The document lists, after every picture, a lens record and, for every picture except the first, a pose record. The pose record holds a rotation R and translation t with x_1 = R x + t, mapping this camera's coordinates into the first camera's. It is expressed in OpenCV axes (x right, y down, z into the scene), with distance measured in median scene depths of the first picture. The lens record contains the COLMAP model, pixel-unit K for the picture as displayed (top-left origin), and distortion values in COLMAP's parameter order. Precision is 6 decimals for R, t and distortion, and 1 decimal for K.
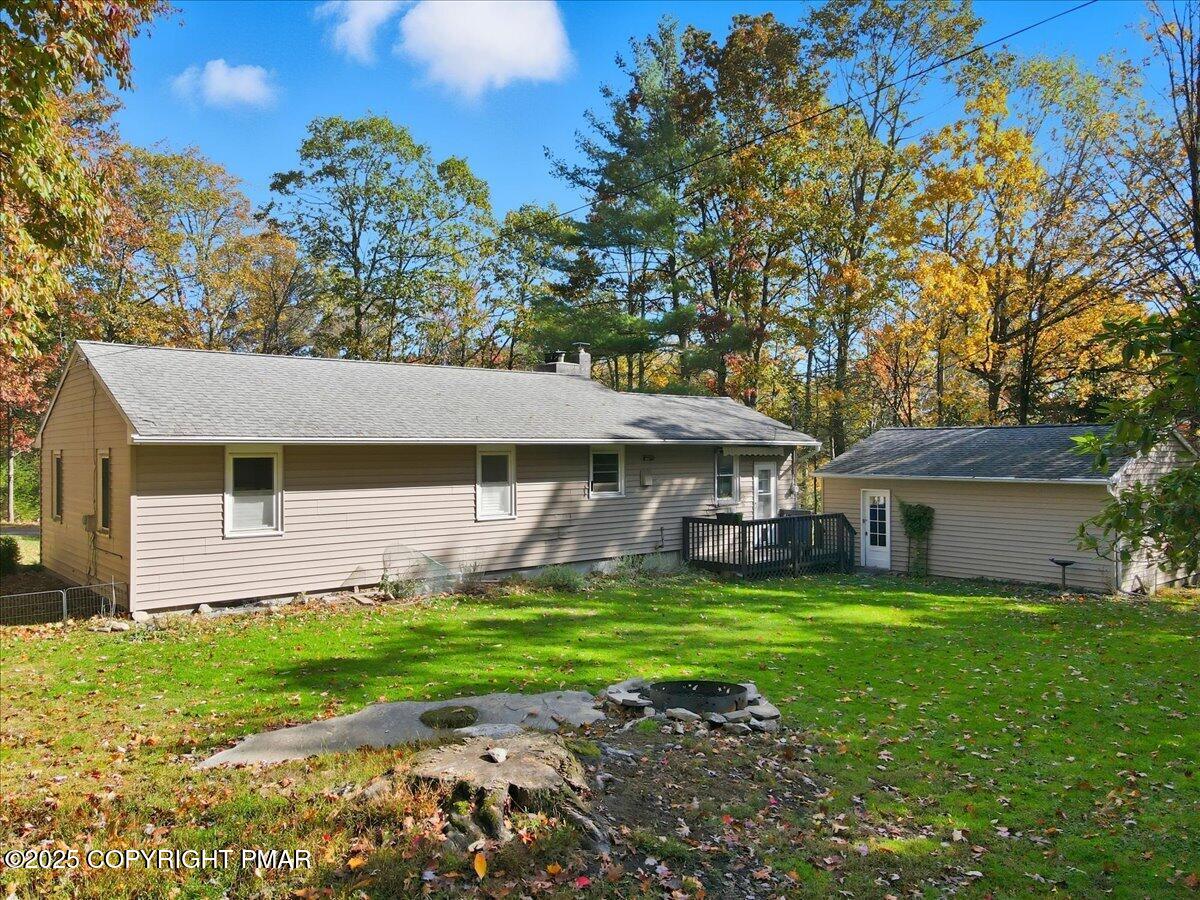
lens RADIAL K [[853.8, 0, 600.0], [0, 853.8, 450.0], [0, 0, 1]] dist [-0.007637, -0.004150]
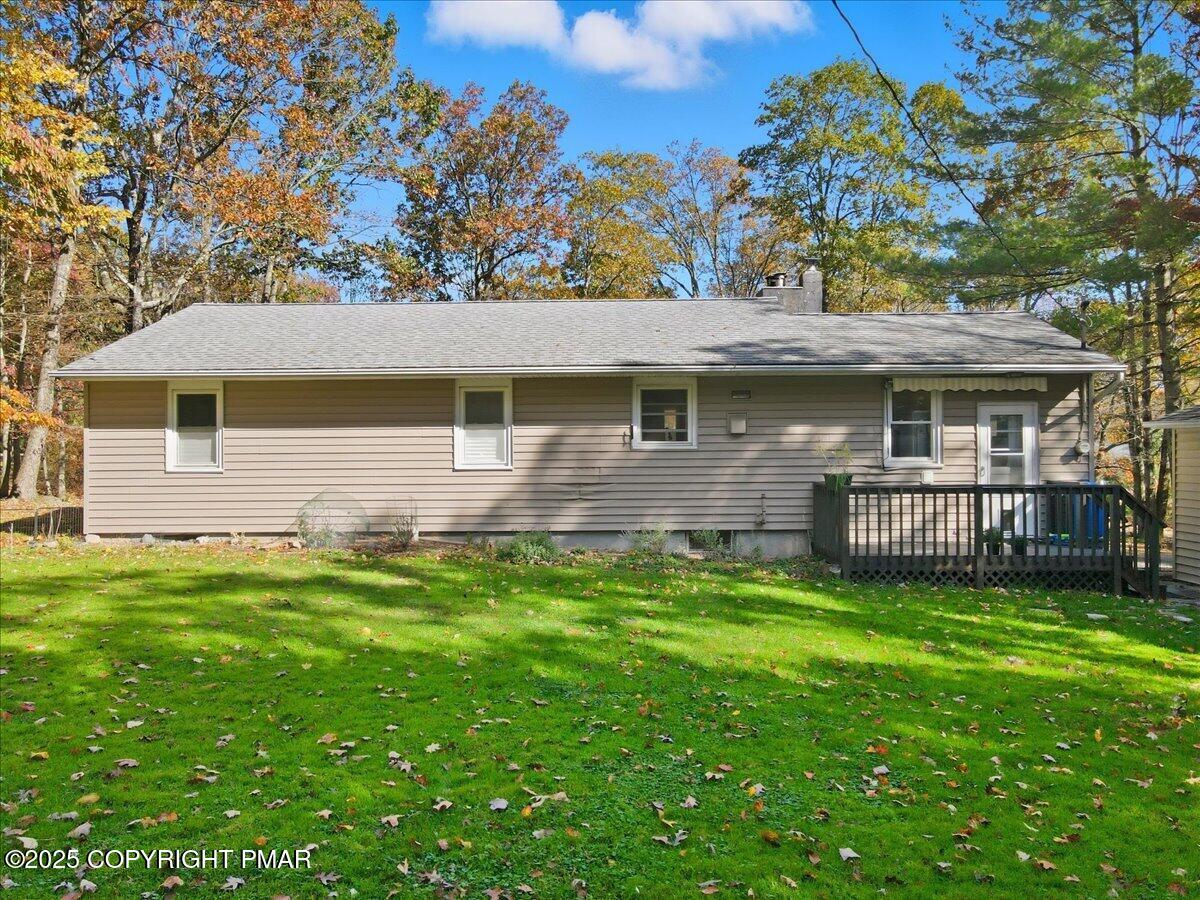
lens RADIAL K [[873.3, 0, 600.0], [0, 873.3, 450.0], [0, 0, 1]] dist [0.028173, -0.019196]
pose [[0.746639, -0.003097, -0.665222, 0.424899], [0.003857, 0.999993, -0.000326, 0.051248], [0.665218, -0.002323, 0.746645, 0.360065]]
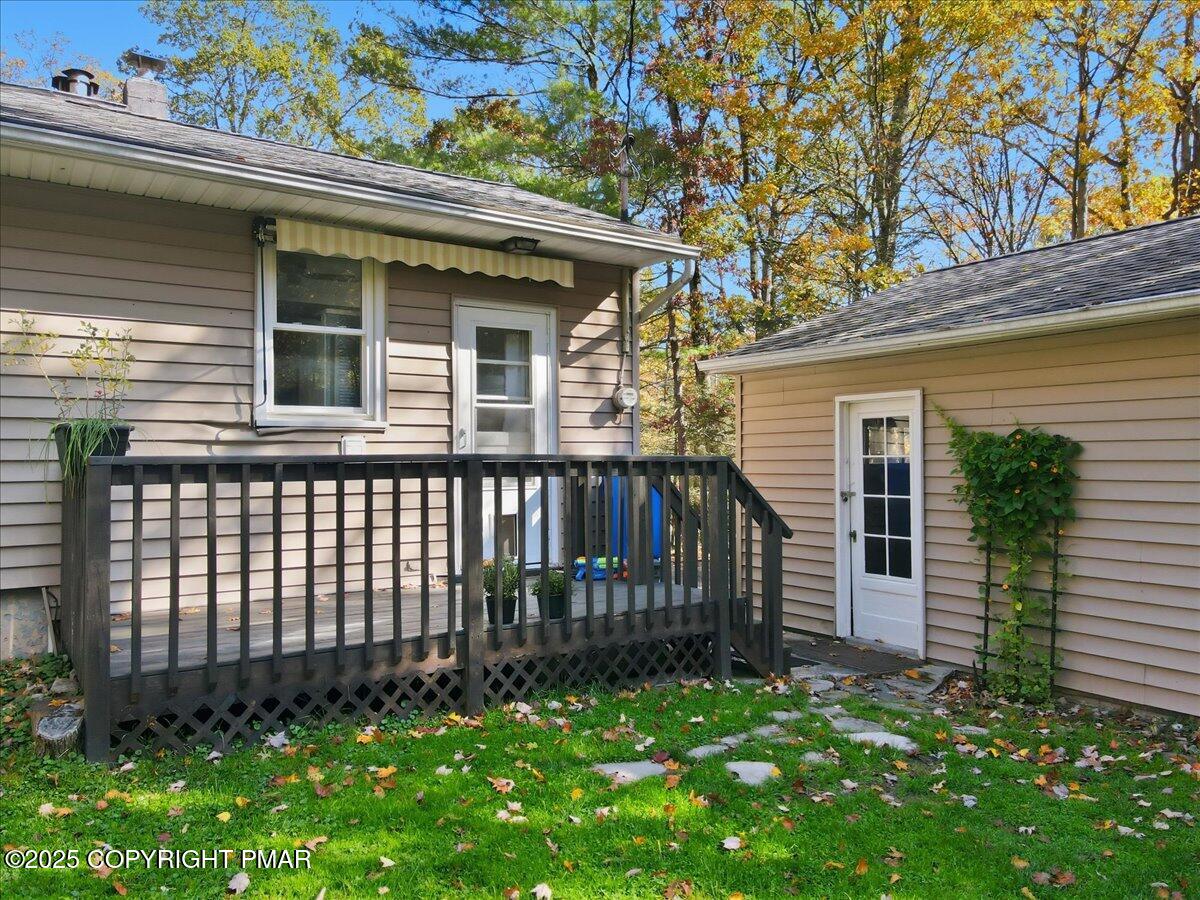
lens RADIAL K [[873.3, 0, 600.0], [0, 873.3, 450.0], [0, 0, 1]] dist [0.028173, -0.019196]
pose [[0.994673, -0.002537, -0.103053, 0.280817], [0.001564, 0.999953, -0.009522, 0.076420], [0.103073, 0.009310, 0.994630, 0.737727]]
